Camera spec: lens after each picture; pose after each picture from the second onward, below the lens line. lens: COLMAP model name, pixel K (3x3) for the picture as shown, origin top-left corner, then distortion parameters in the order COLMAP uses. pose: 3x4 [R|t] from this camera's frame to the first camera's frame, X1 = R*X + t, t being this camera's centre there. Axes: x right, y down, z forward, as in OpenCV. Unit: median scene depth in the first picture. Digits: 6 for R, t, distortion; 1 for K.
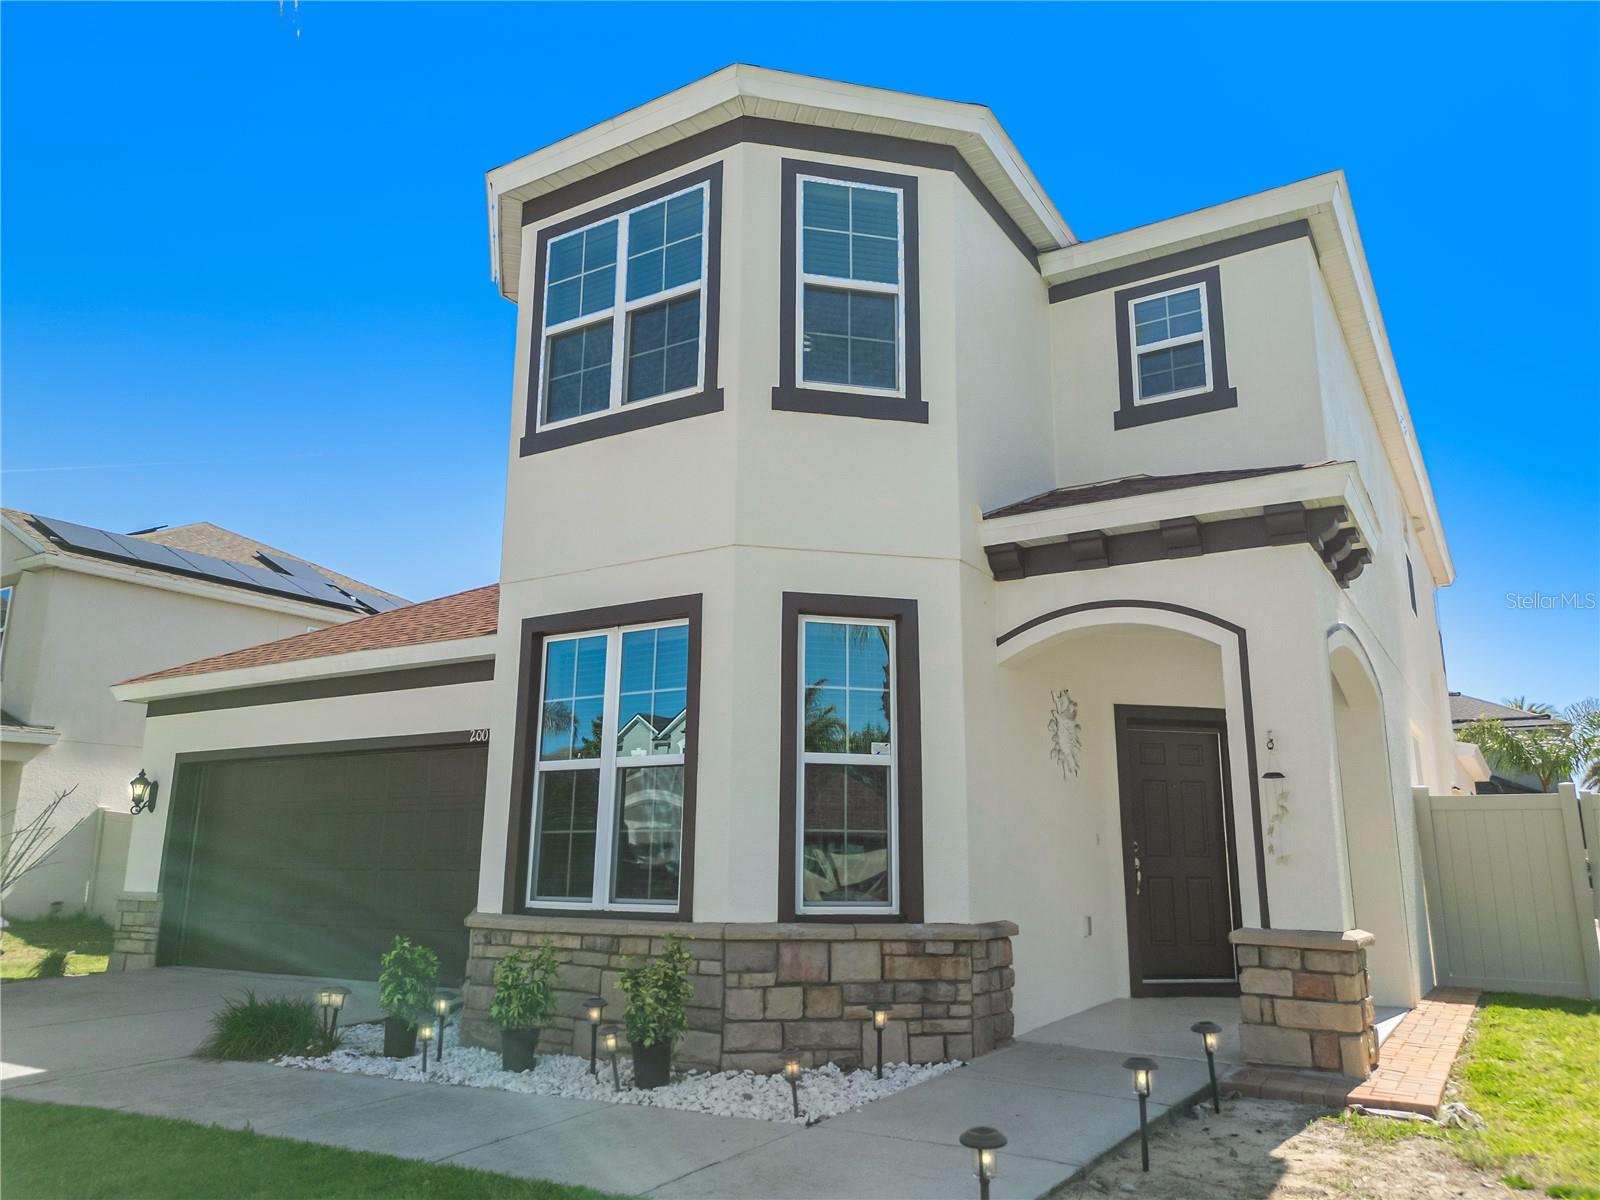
lens RADIAL K [[1125.6, 0, 802.8], [0, 1125.6, 606.8], [0, 0, 1]] dist [0.068576, -0.061862]
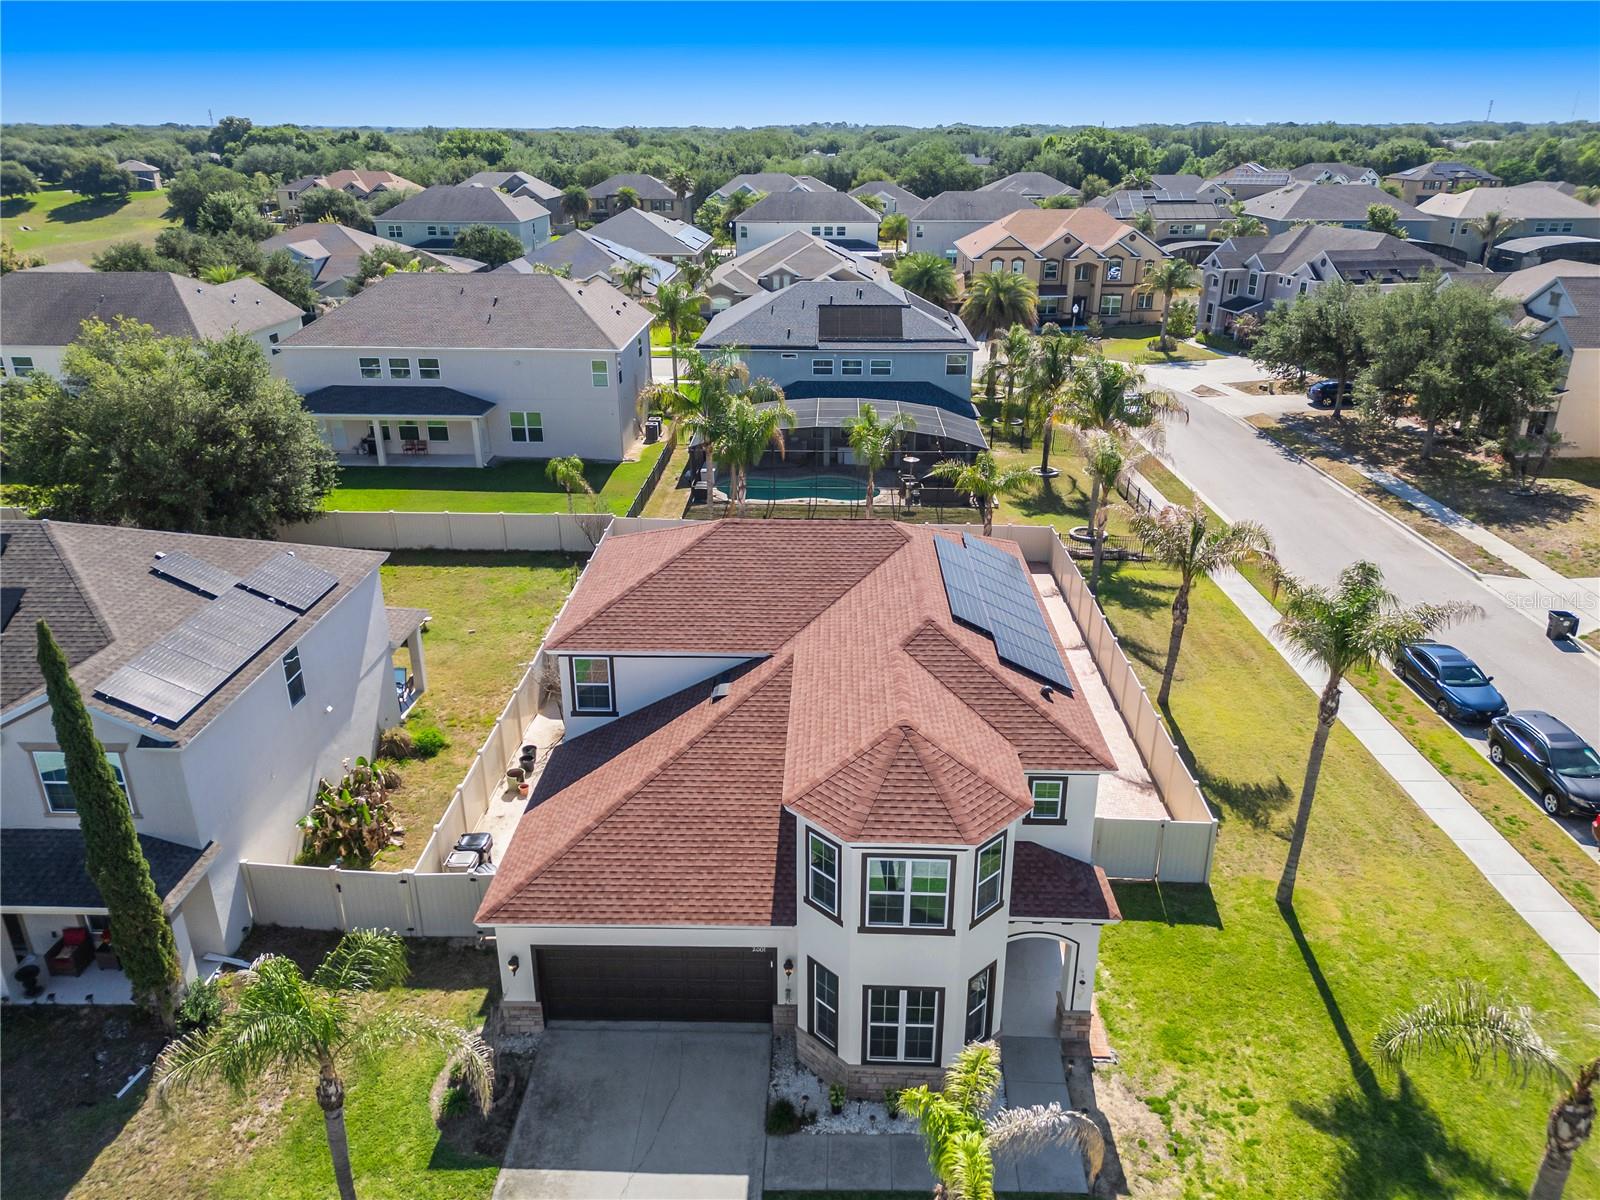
lens RADIAL K [[1125.6, 0, 804.5], [0, 1125.6, 607.2], [0, 0, 1]] dist [0.068576, -0.061862]
pose [[0.862501, -0.203552, 0.463312, -1.621398], [-0.104145, 0.824543, 0.556132, -2.512125], [-0.495222, -0.527916, 0.689970, -0.380781]]
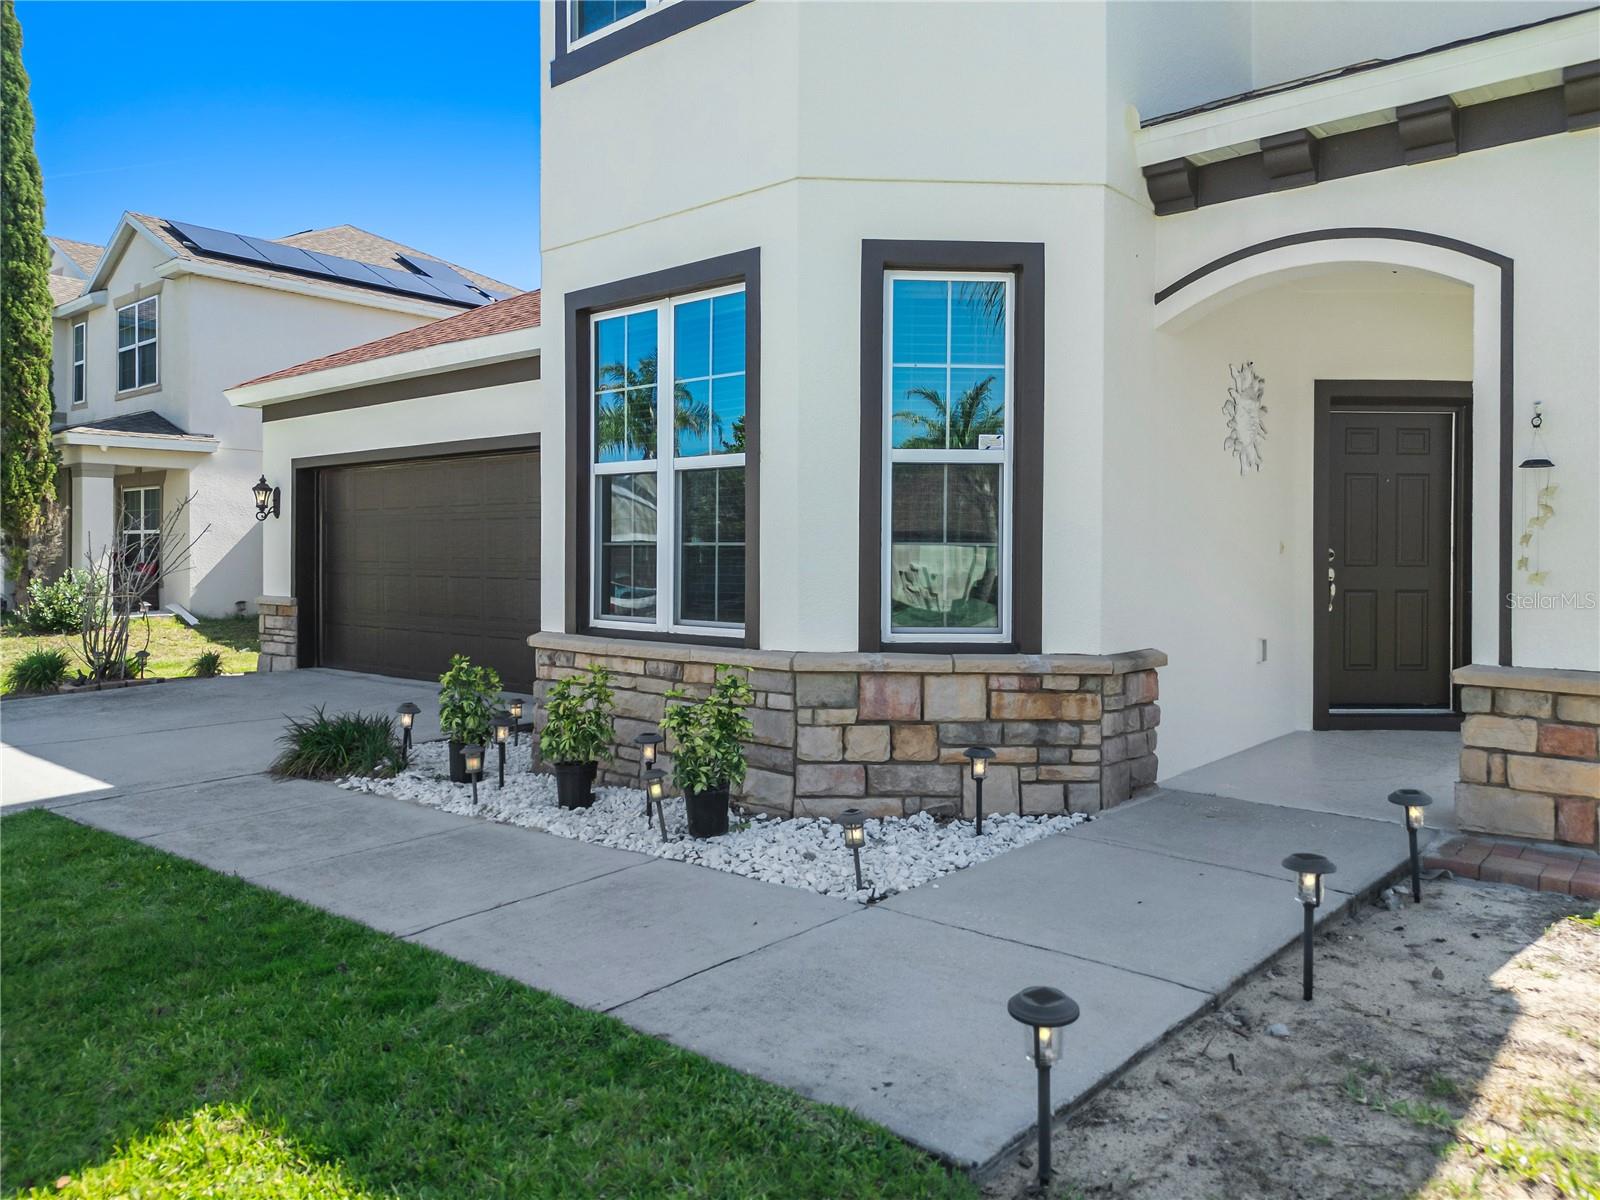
lens RADIAL K [[1125.6, 0, 804.3], [0, 1125.6, 557.0], [0, 0, 1]] dist [0.068576, -0.061862]
pose [[0.987449, -0.002645, -0.157918, 0.064013], [0.036938, 0.975998, 0.214623, 0.030610], [0.153560, -0.217762, 0.963846, 0.200120]]
